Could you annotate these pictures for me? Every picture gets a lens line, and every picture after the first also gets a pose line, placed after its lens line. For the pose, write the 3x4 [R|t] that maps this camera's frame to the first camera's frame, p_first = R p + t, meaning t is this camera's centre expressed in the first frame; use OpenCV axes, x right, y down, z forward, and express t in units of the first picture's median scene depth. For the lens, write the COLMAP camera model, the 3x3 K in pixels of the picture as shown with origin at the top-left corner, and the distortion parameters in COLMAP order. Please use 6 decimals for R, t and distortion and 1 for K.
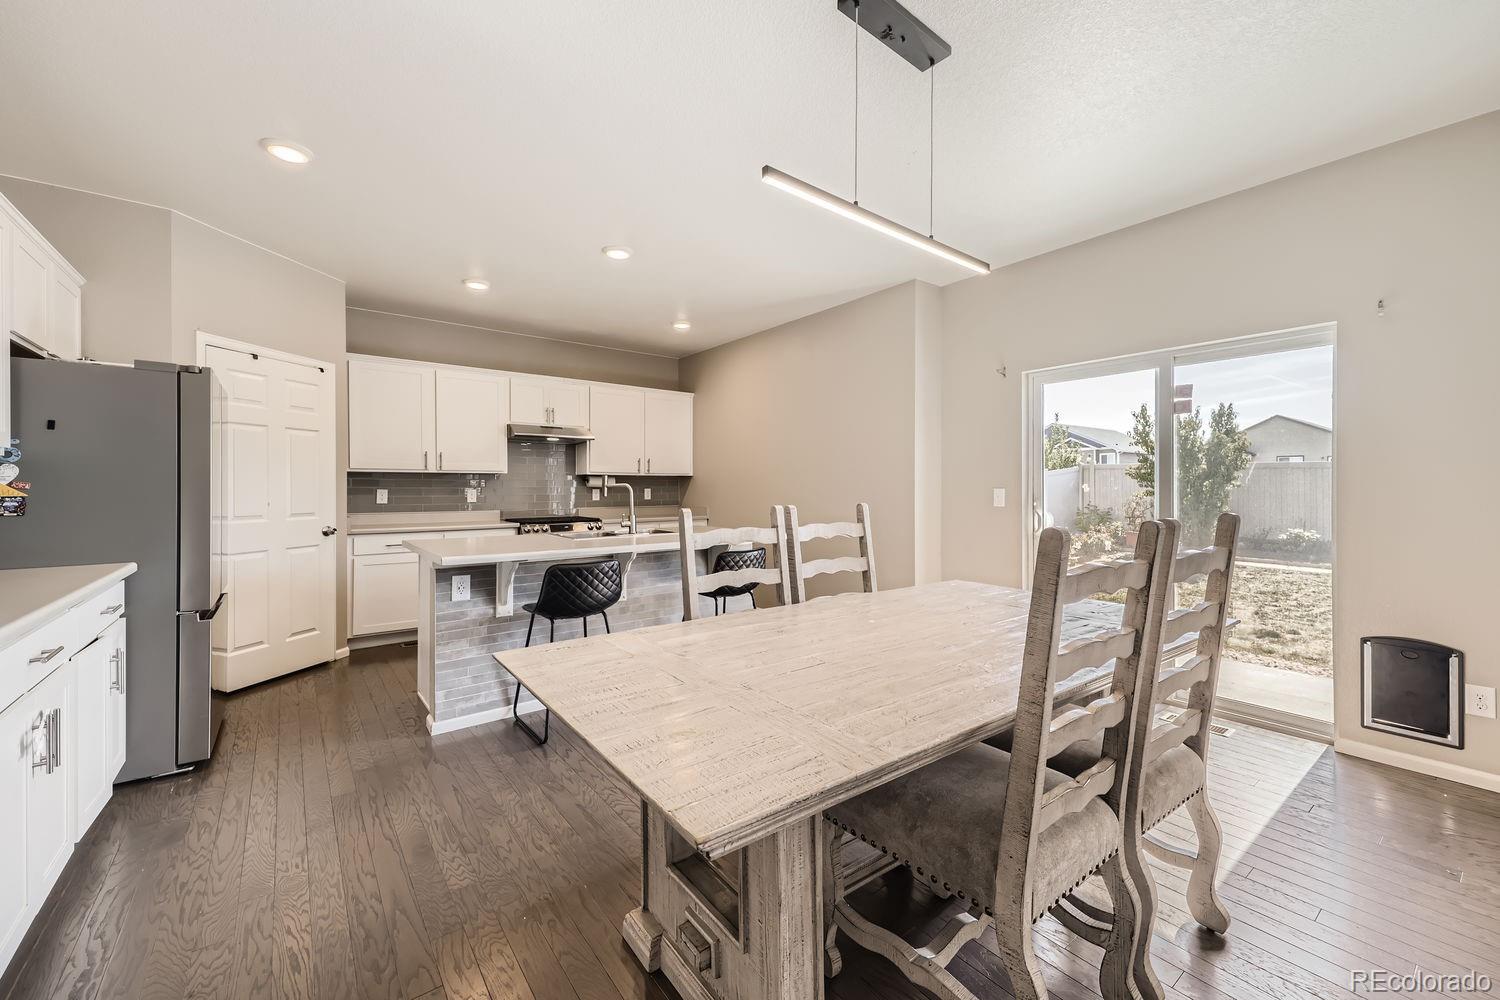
lens RADIAL K [[593.2, 0, 765.5], [0, 593.2, 490.1], [0, 0, 1]] dist [-0.003028, -0.002723]
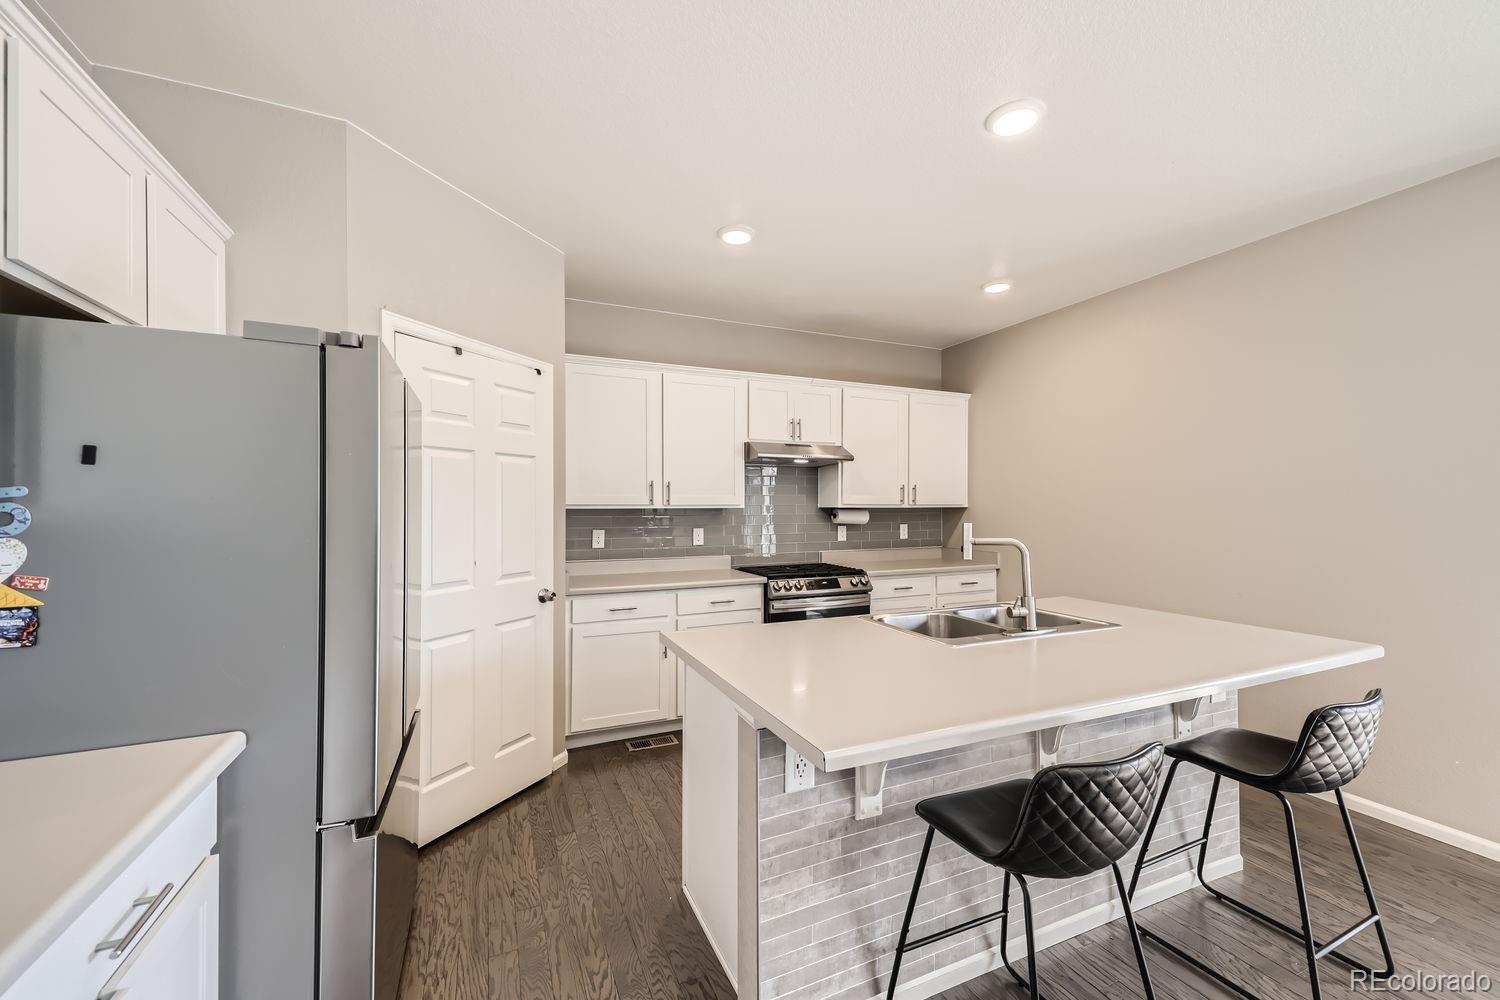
lens RADIAL K [[593.2, 0, 747.5], [0, 593.2, 505.0], [0, 0, 1]] dist [-0.003028, -0.002723]
pose [[0.963578, -0.001563, -0.267424, -0.271014], [-0.000044, 0.999982, -0.006005, -0.032125], [0.267429, 0.005798, 0.963560, 0.325011]]
